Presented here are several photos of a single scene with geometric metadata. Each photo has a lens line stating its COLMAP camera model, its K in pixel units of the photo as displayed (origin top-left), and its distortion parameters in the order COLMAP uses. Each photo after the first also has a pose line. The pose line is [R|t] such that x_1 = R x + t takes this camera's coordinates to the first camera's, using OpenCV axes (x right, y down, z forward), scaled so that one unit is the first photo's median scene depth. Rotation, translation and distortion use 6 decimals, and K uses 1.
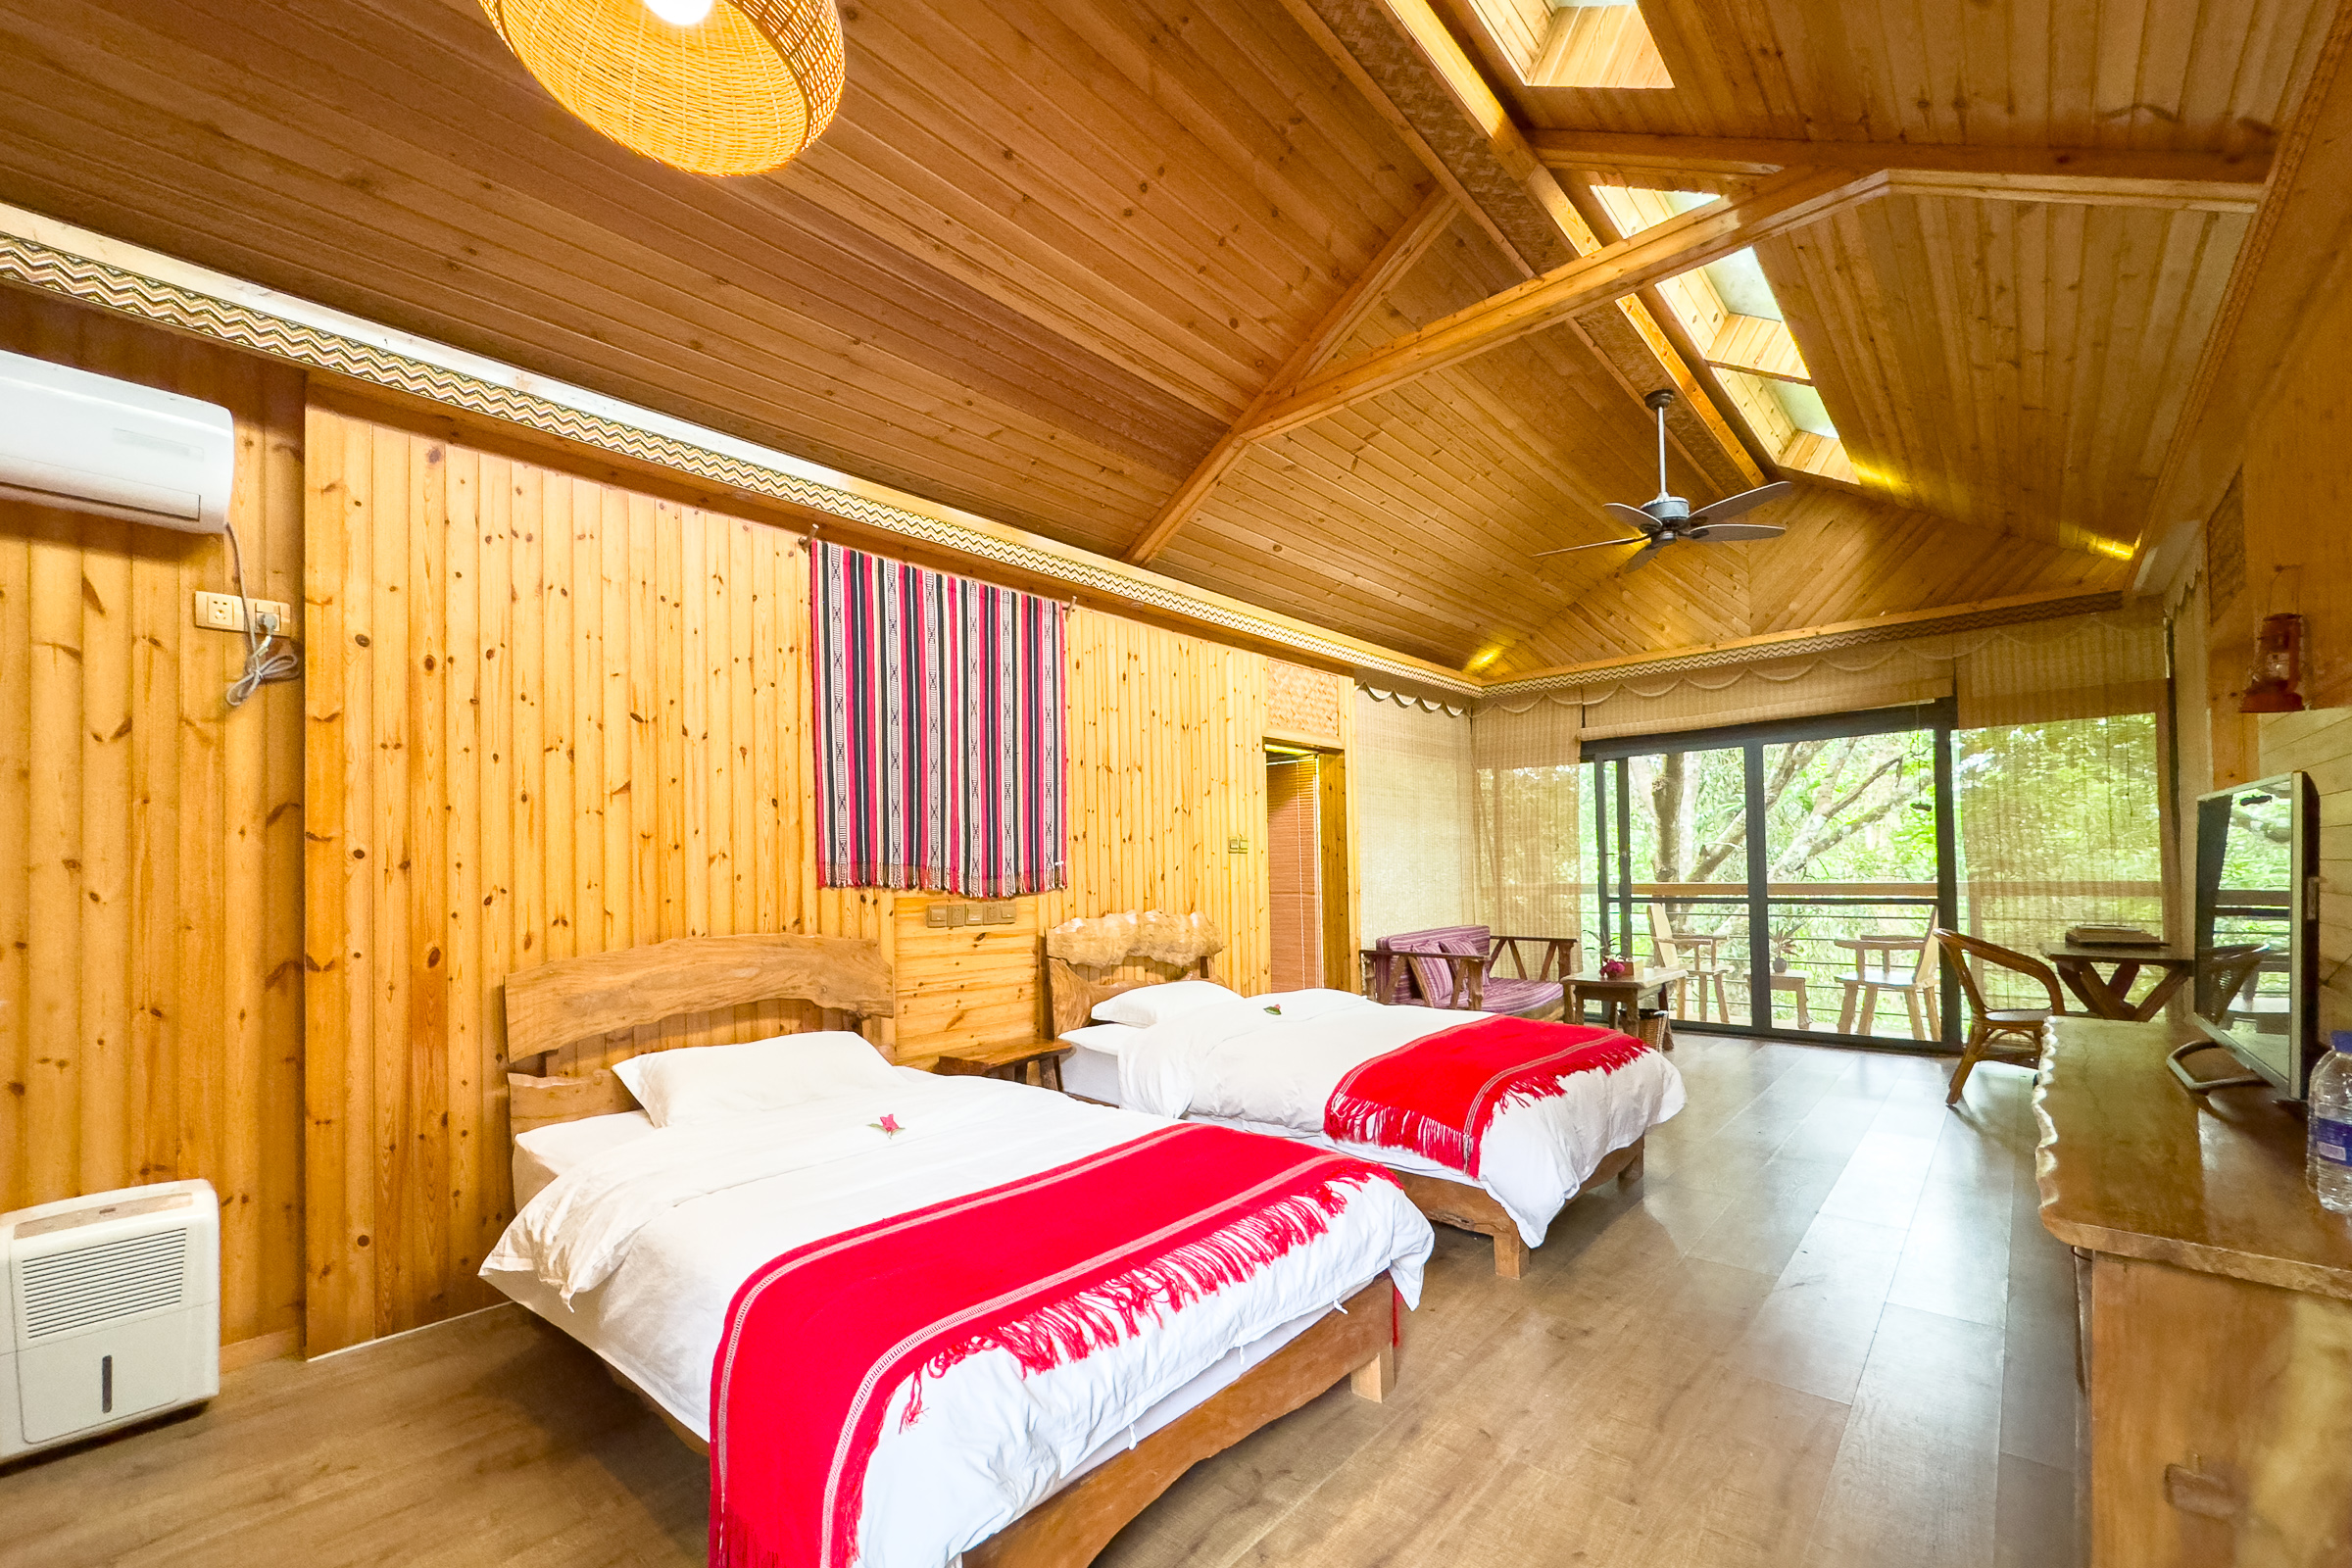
lens RADIAL K [[944.1, 0, 1184.5], [0, 944.1, 857.3], [0, 0, 1]] dist [-0.001402, 0.000159]
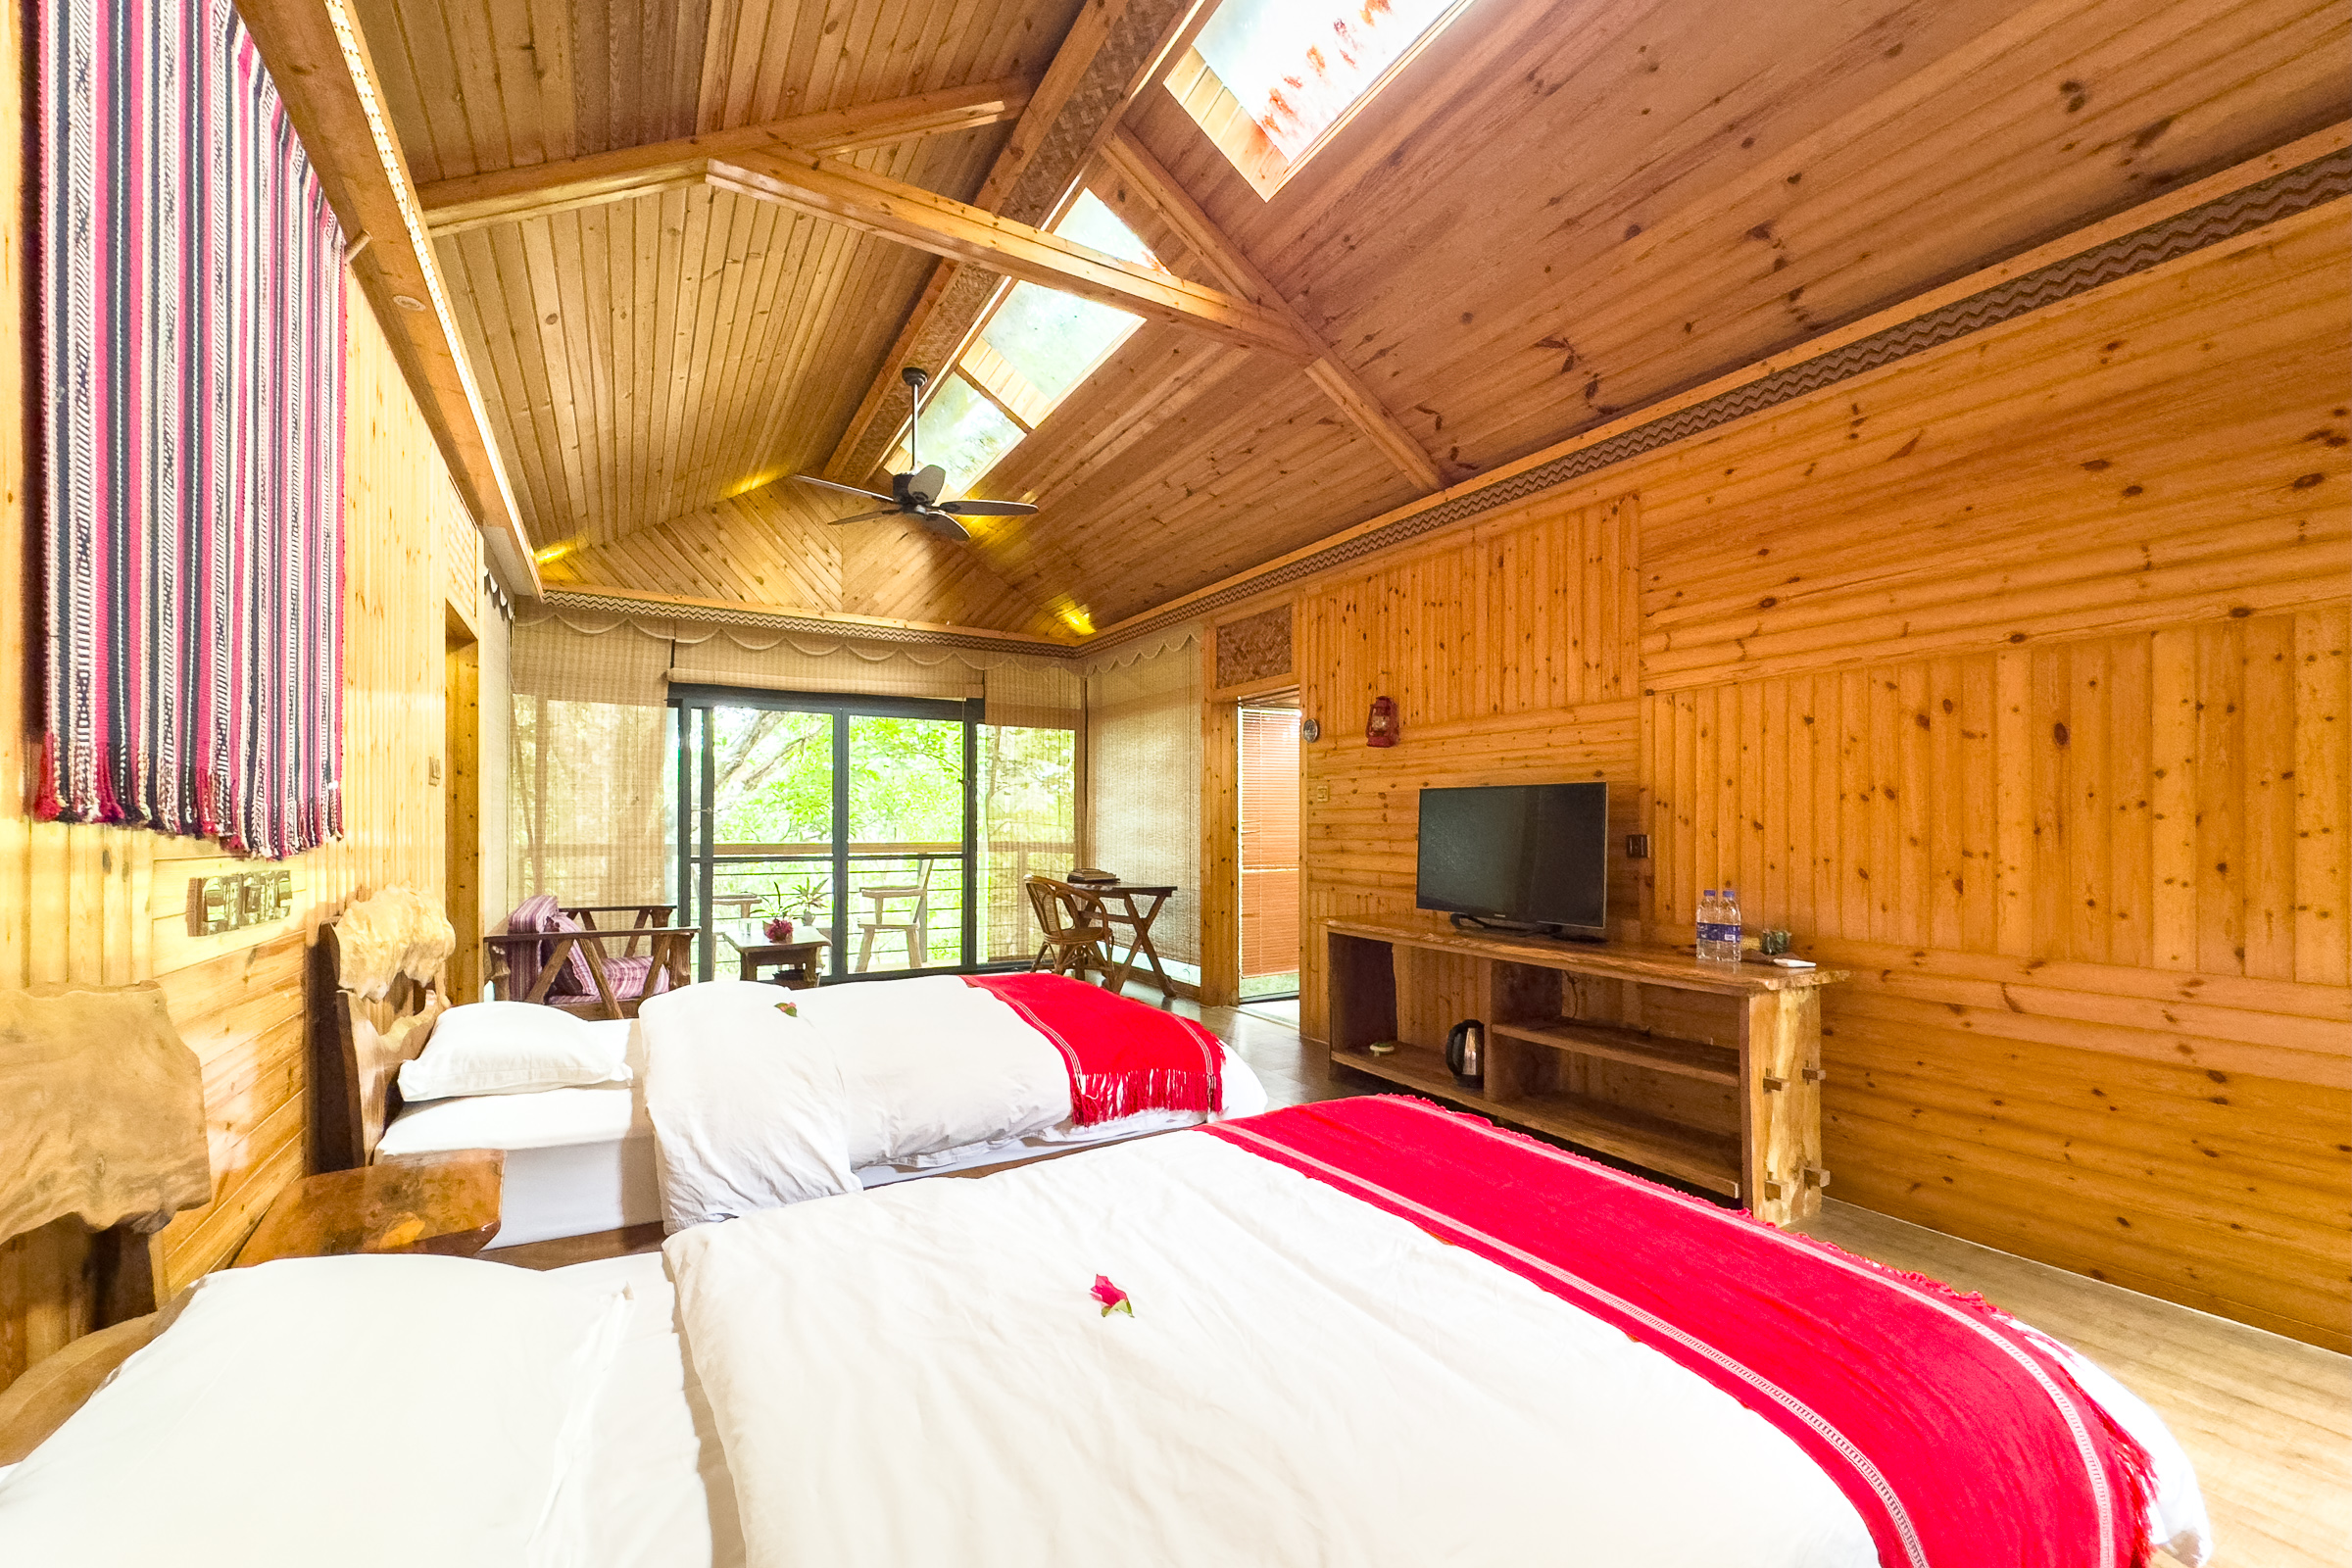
lens RADIAL K [[924.7, 0, 1171.4], [0, 924.7, 828.7], [0, 0, 1]] dist [0.000302, 0.000051]
pose [[0.300264, 0.015511, 0.953730, -0.334054], [-0.019649, 0.999756, -0.010074, 0.018076], [-0.953654, -0.015715, 0.300495, 0.360908]]
